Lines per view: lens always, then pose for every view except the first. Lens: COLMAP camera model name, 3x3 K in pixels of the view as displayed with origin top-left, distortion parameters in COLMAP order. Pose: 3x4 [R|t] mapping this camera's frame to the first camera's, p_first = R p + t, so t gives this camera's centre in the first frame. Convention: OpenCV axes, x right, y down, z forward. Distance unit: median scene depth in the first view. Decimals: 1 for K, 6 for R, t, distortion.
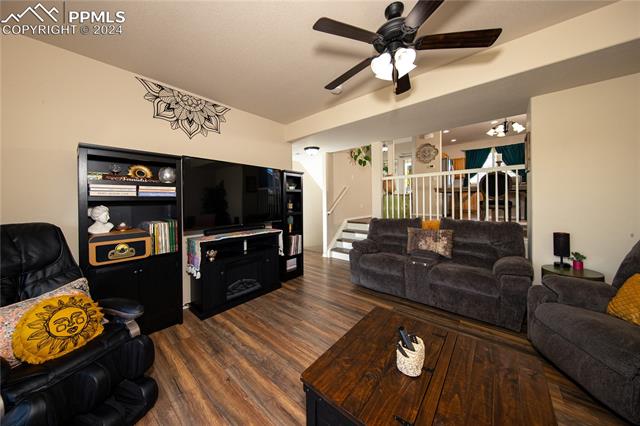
lens RADIAL K [[207.9, 0, 308.6], [0, 207.9, 201.7], [0, 0, 1]] dist [-0.001781, -0.000069]
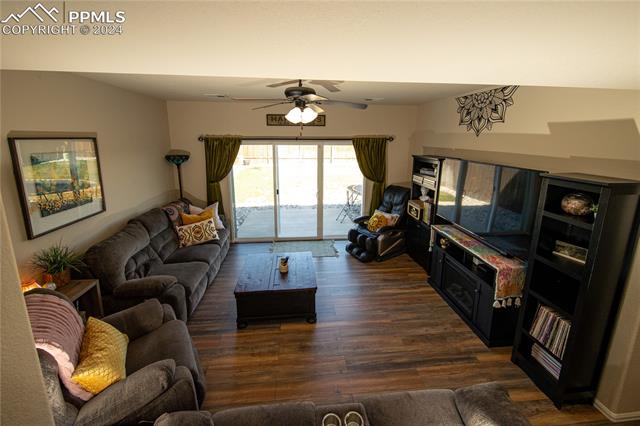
lens RADIAL K [[242.3, 0, 314.2], [0, 242.3, 183.8], [0, 0, 1]] dist [0.001447, 0.000102]
pose [[-0.682863, 0.142654, -0.716483, 0.959639], [-0.003494, 0.980100, 0.198471, -0.334719], [0.730538, 0.138032, -0.668776, 1.356232]]
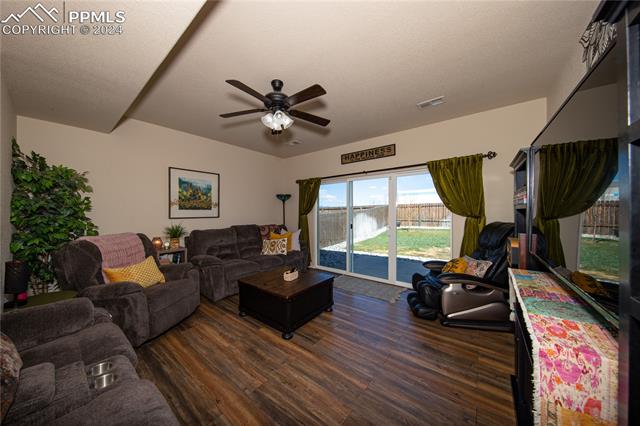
lens RADIAL K [[207.9, 0, 314.7], [0, 207.9, 212.0], [0, 0, 1]] dist [-0.001781, -0.000069]
pose [[-0.998196, 0.018031, -0.057262, 0.153868], [0.017772, 0.999829, 0.005044, -0.008971], [0.057343, 0.004017, -0.998346, 1.565861]]
